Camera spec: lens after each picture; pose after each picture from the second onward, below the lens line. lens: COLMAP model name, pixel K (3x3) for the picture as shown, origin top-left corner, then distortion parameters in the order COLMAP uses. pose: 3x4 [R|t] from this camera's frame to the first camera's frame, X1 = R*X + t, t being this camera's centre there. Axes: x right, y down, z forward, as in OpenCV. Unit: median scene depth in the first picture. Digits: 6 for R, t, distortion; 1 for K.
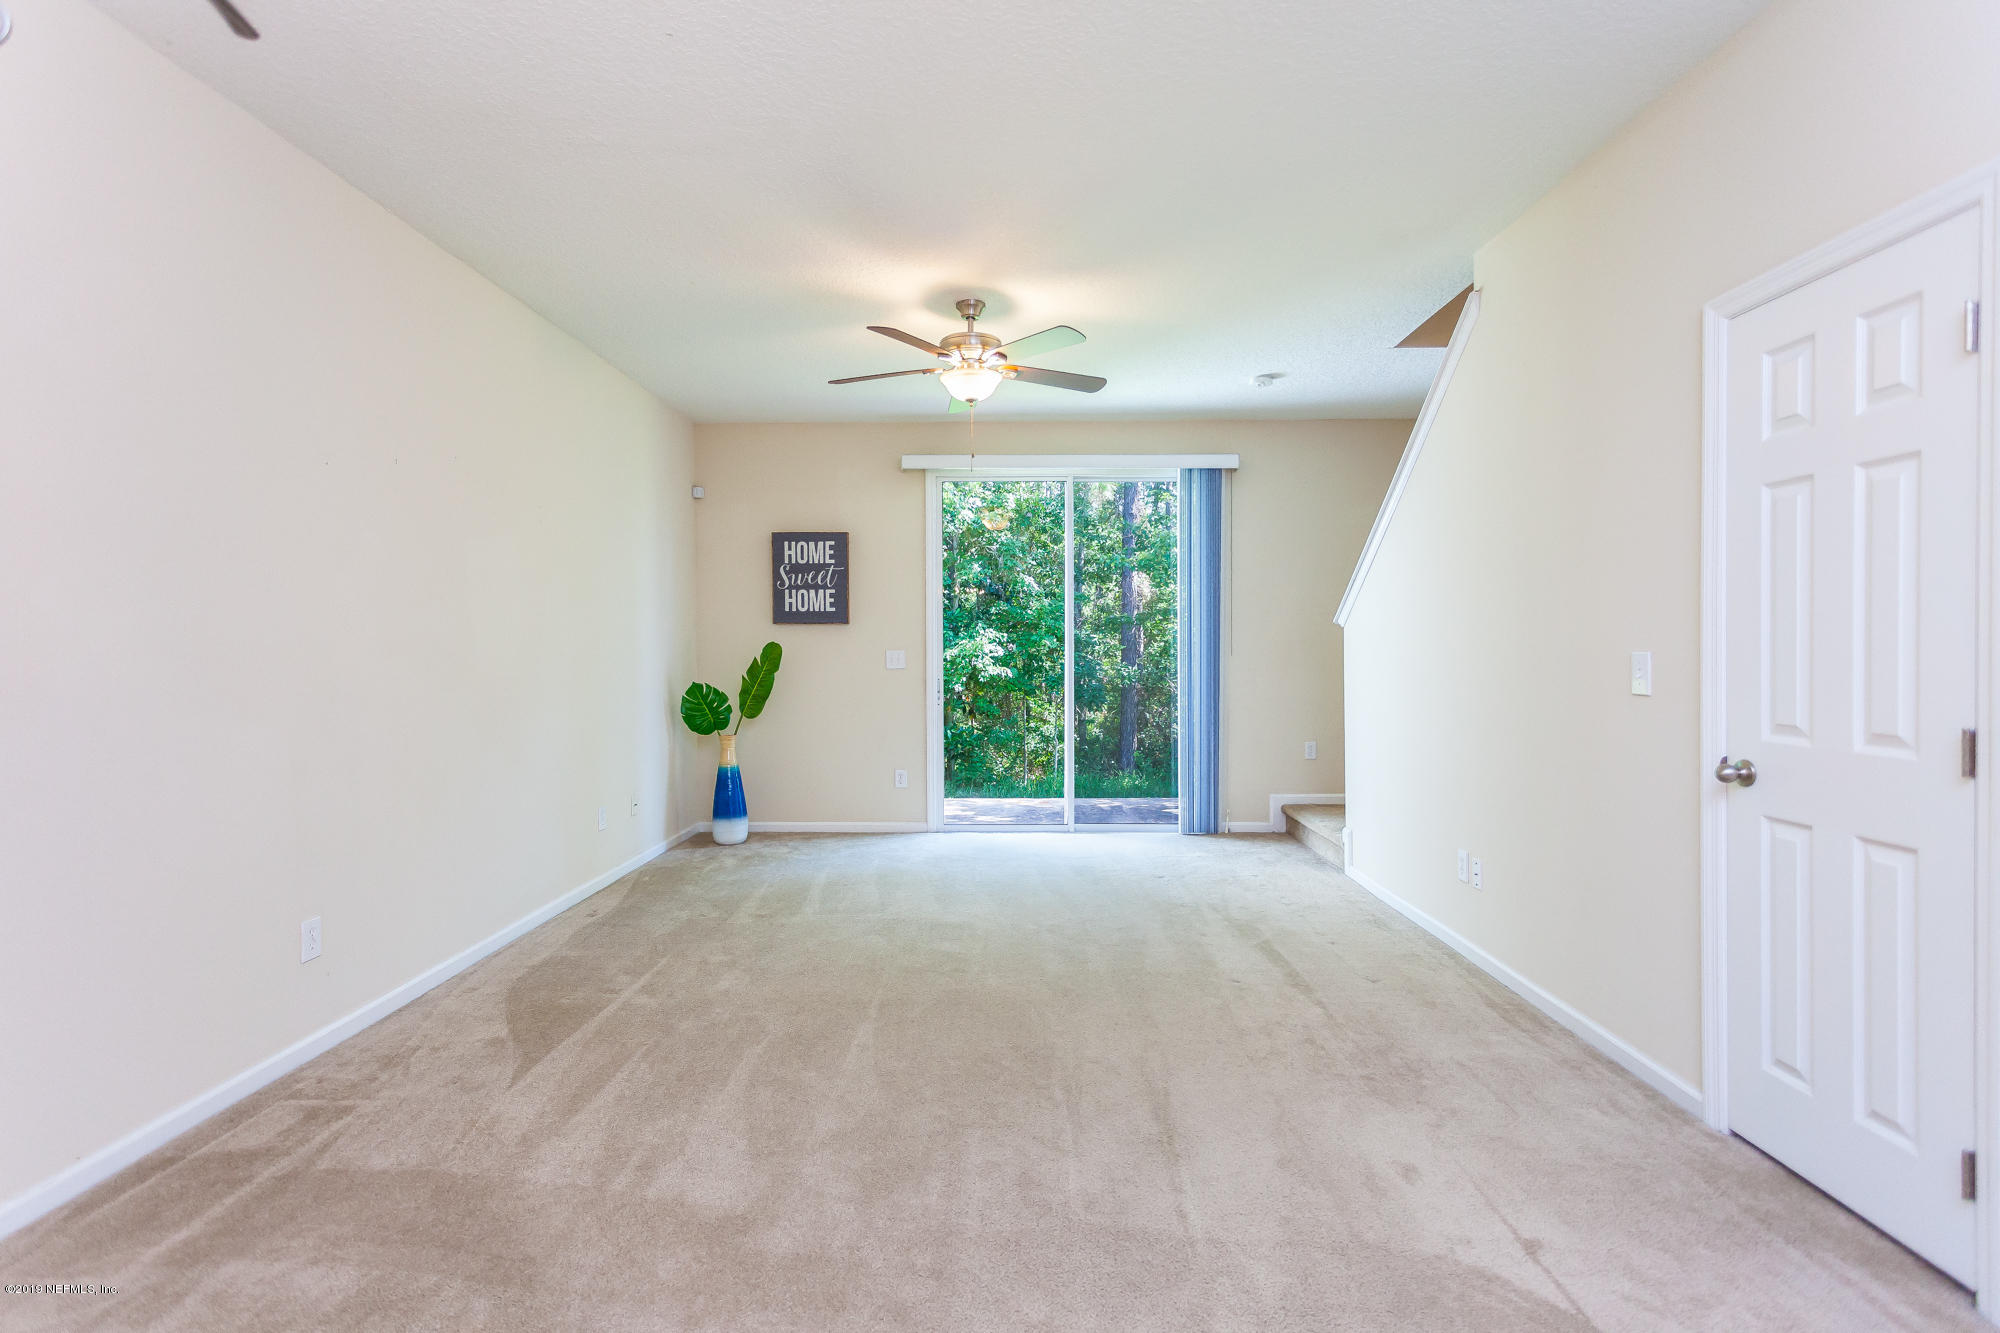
lens RADIAL K [[959.1, 0, 999.0], [0, 959.1, 661.0], [0, 0, 1]] dist [0.002435, 0.001726]
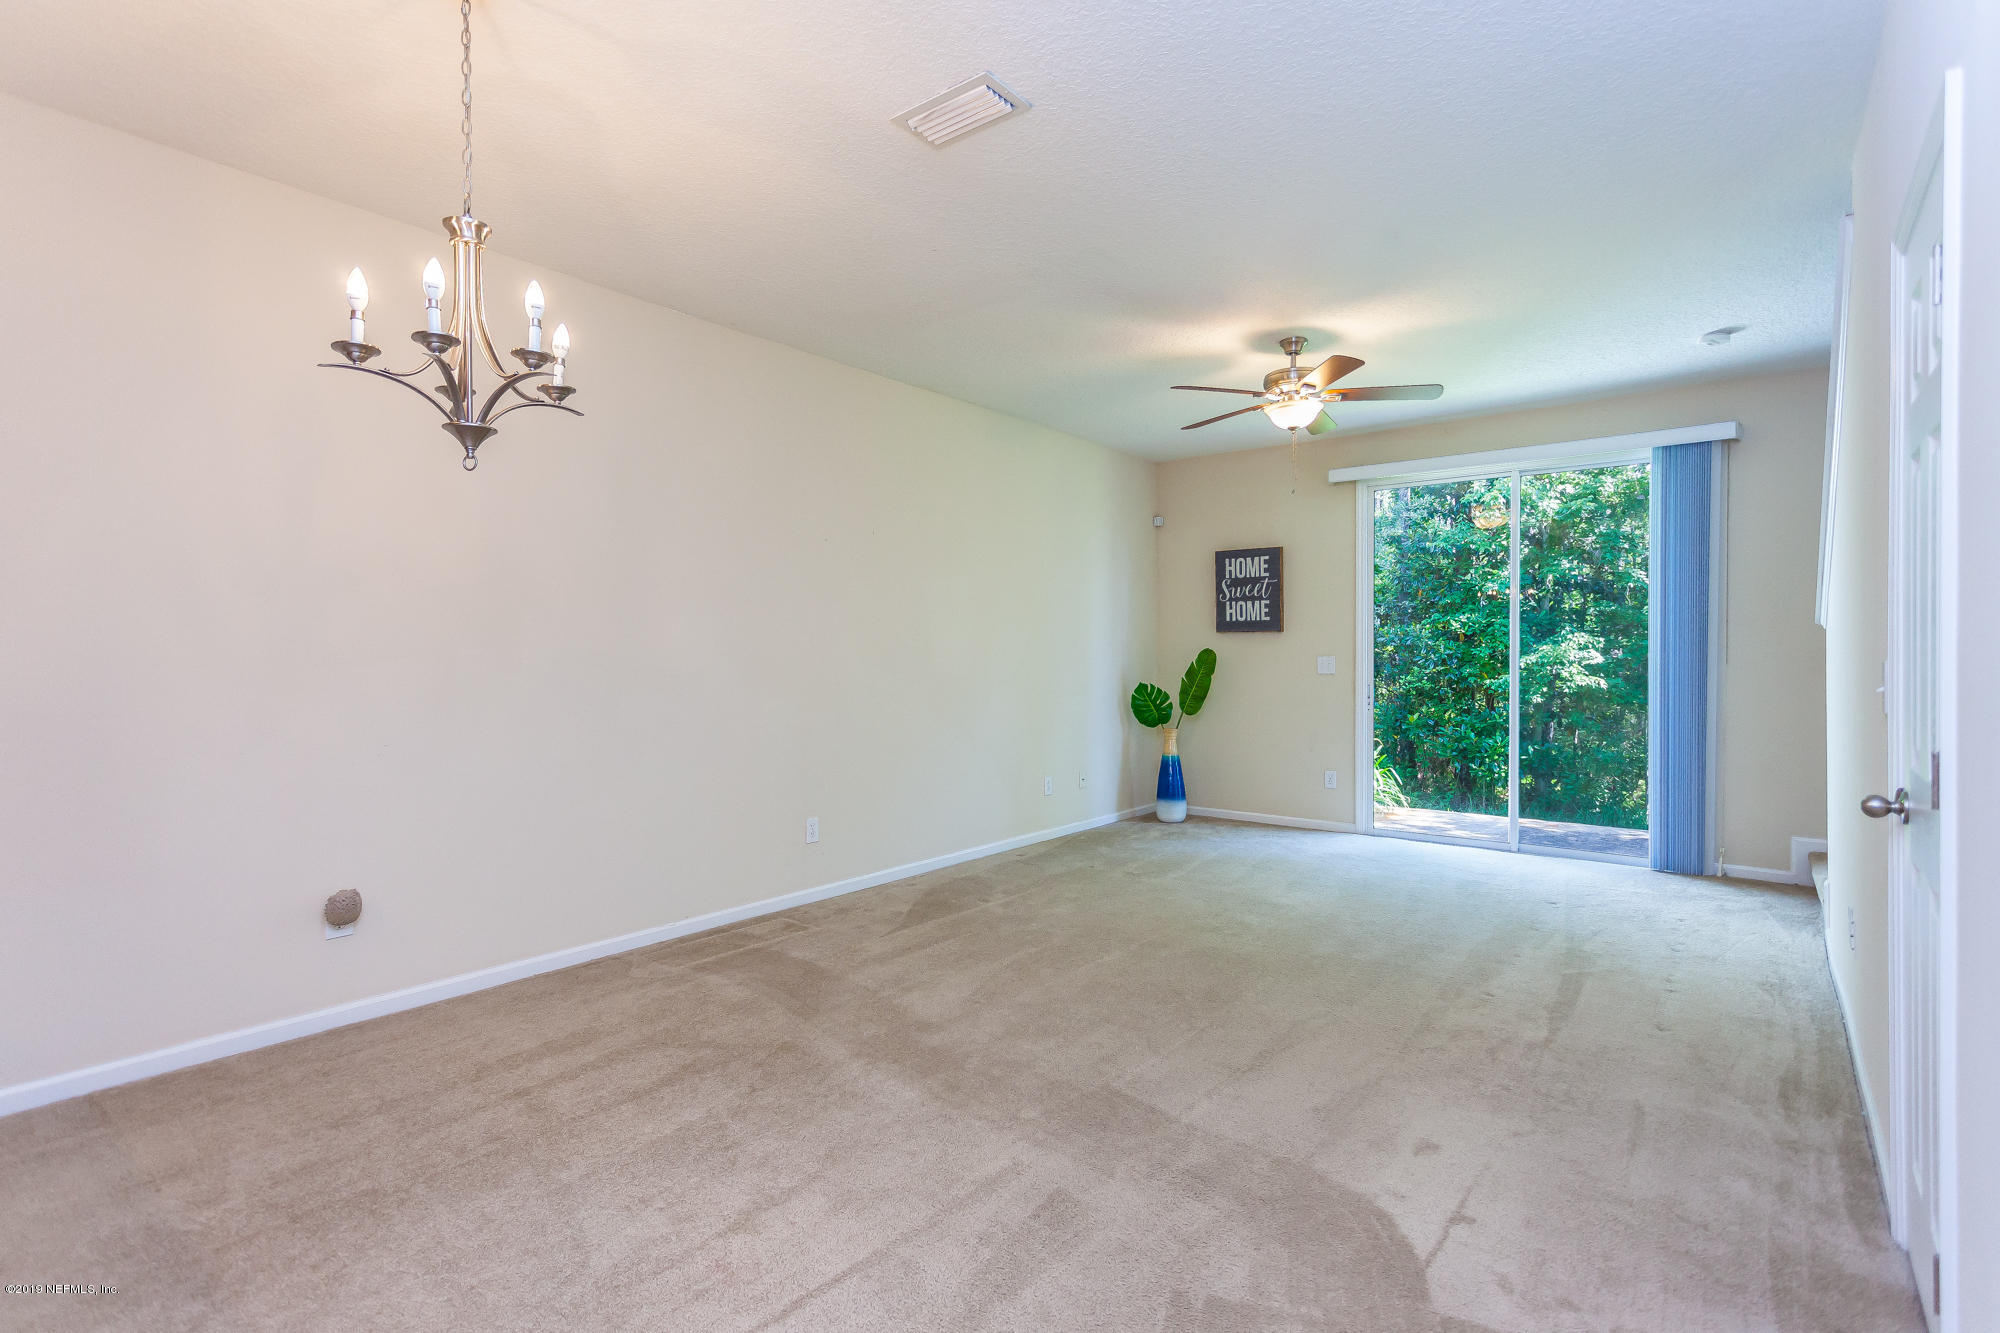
lens RADIAL K [[959.1, 0, 989.1], [0, 959.1, 661.6], [0, 0, 1]] dist [0.002435, 0.001726]
pose [[0.785069, 0.006265, -0.619377, 0.376827], [-0.009871, 0.999948, -0.002398, 0.001100], [0.619330, 0.007996, 0.785090, -0.073835]]
